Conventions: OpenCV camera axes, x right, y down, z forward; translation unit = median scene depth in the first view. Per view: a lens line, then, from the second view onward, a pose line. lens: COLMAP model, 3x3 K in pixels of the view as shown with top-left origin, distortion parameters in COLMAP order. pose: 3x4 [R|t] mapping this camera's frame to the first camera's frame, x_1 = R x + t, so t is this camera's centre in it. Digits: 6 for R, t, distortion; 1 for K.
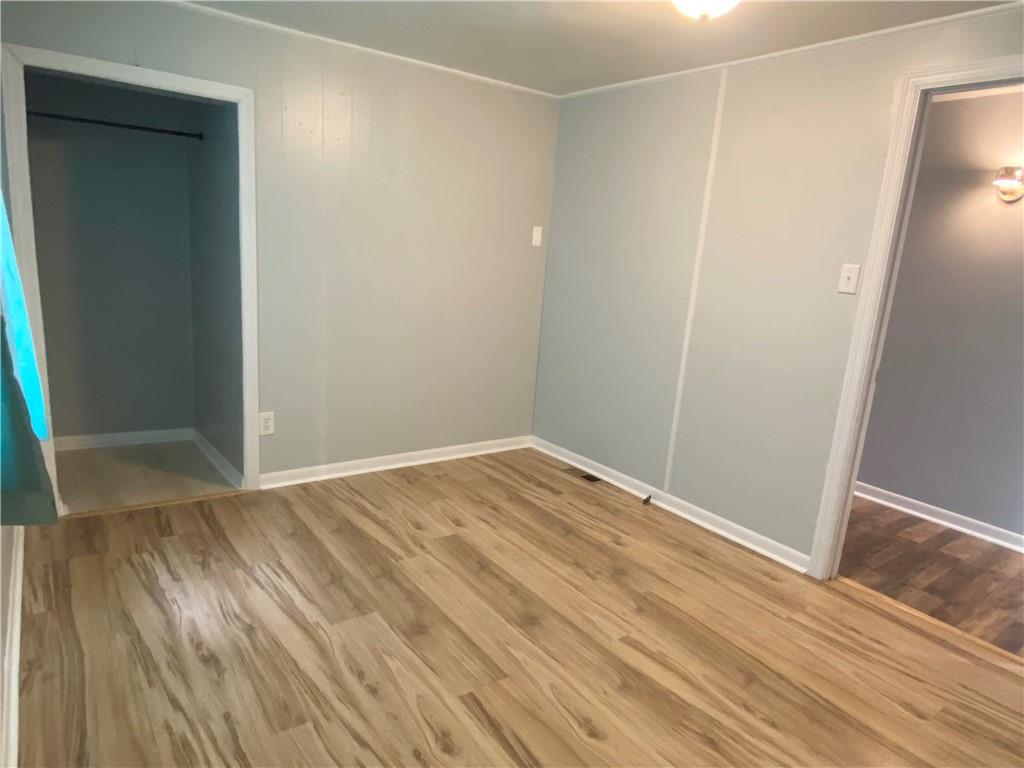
lens RADIAL K [[622.2, 0, 512.0], [0, 622.2, 384.0], [0, 0, 1]] dist [0.000388, -0.001178]
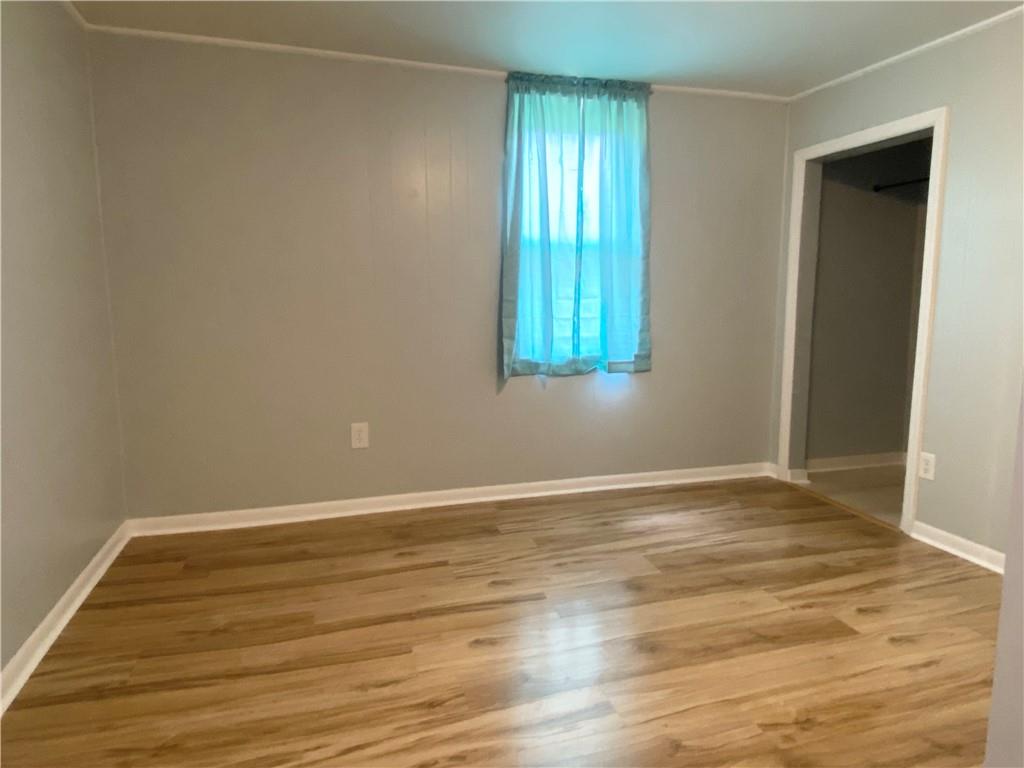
lens RADIAL K [[622.2, 0, 512.0], [0, 622.2, 384.0], [0, 0, 1]] dist [0.000388, -0.001178]
pose [[-0.329919, 0.067860, -0.941567, 0.786625], [-0.219660, 0.964517, 0.146481, -0.062648], [0.918098, 0.255152, -0.303306, 0.858940]]
